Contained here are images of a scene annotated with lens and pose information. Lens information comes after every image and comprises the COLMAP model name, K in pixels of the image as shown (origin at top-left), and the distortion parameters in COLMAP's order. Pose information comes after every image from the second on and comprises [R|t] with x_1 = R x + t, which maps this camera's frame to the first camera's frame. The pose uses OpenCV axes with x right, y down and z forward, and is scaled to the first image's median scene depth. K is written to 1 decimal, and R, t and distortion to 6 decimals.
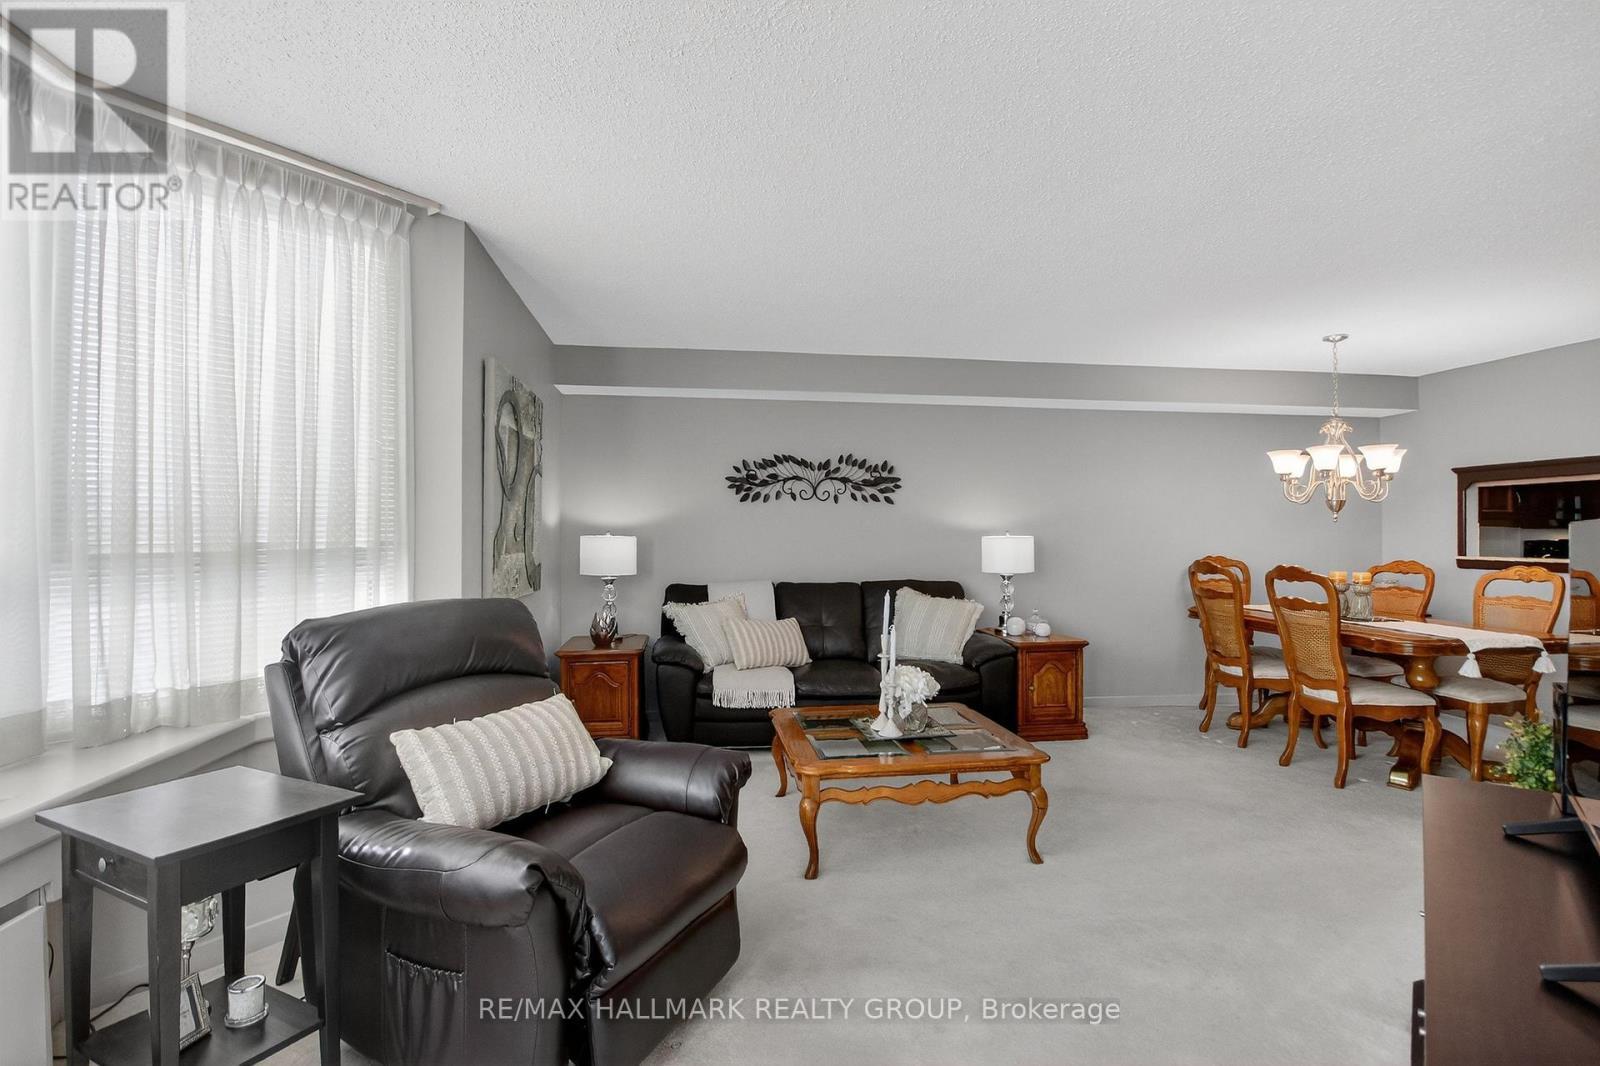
lens RADIAL K [[763.4, 0, 795.6], [0, 763.4, 528.8], [0, 0, 1]] dist [0.002390, -0.004061]
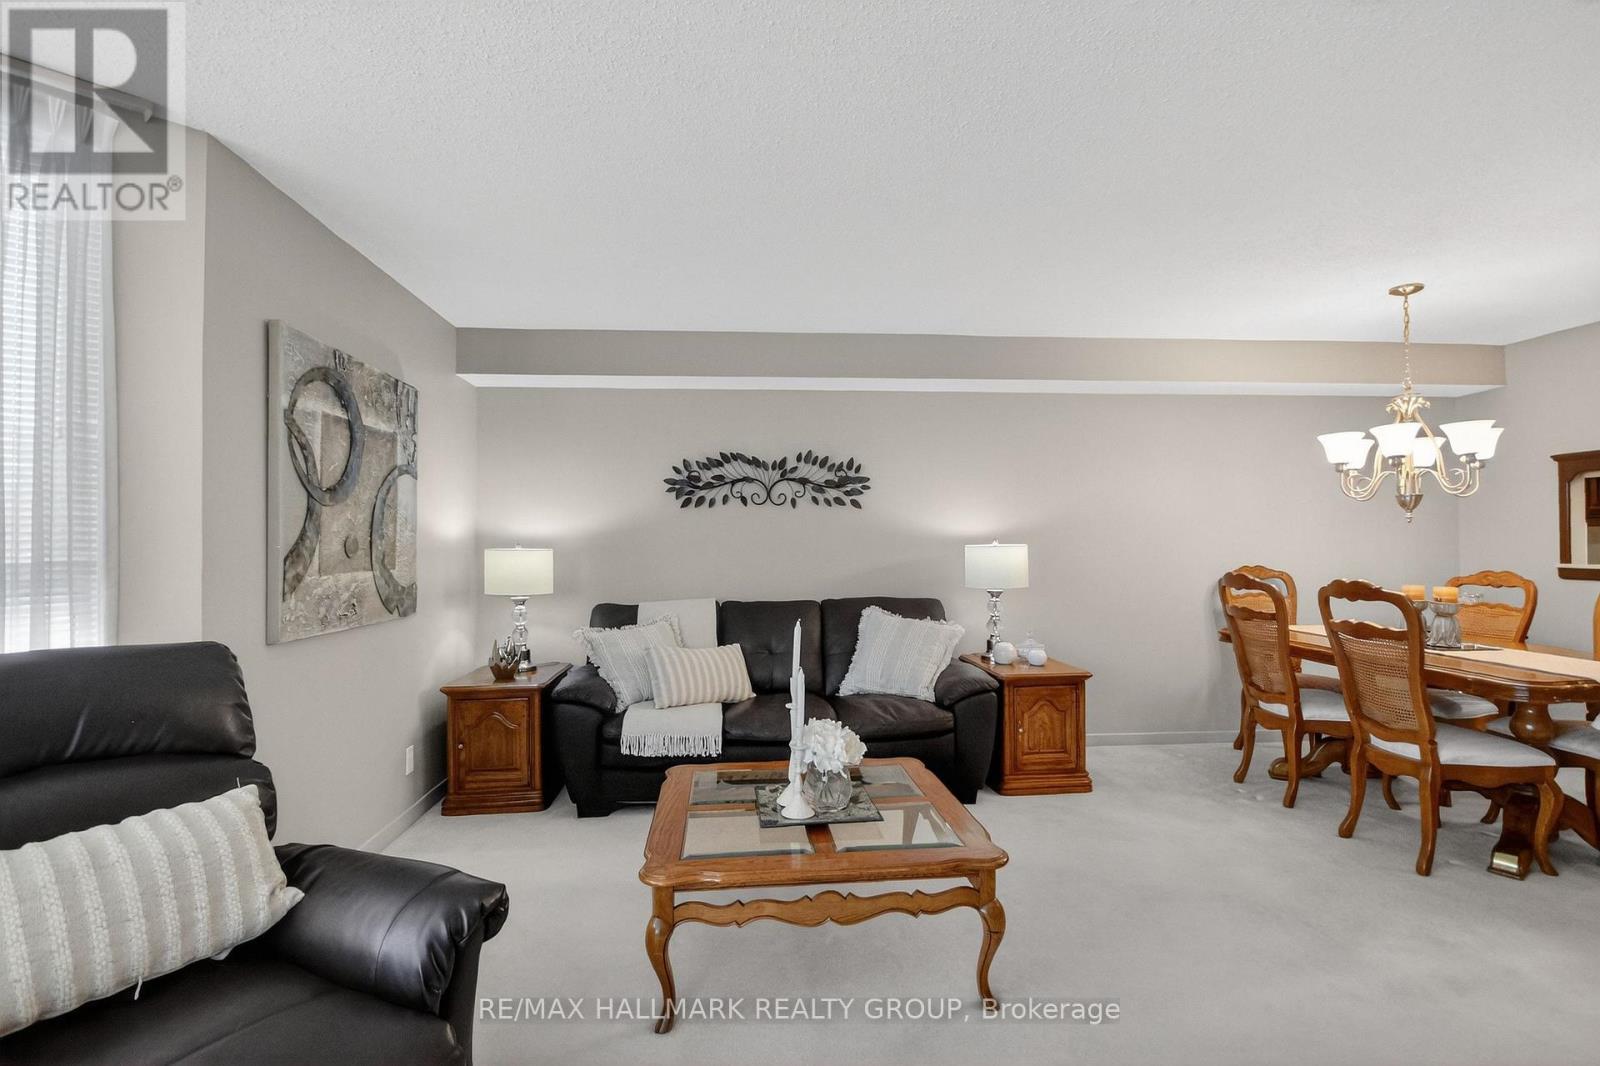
lens RADIAL K [[763.4, 0, 772.4], [0, 763.4, 539.9], [0, 0, 1]] dist [0.002390, -0.004061]
pose [[0.998114, -0.010150, -0.060544, 0.097021], [0.010243, 0.999947, 0.001221, 0.001207], [0.060528, -0.001839, 0.998165, 0.170312]]
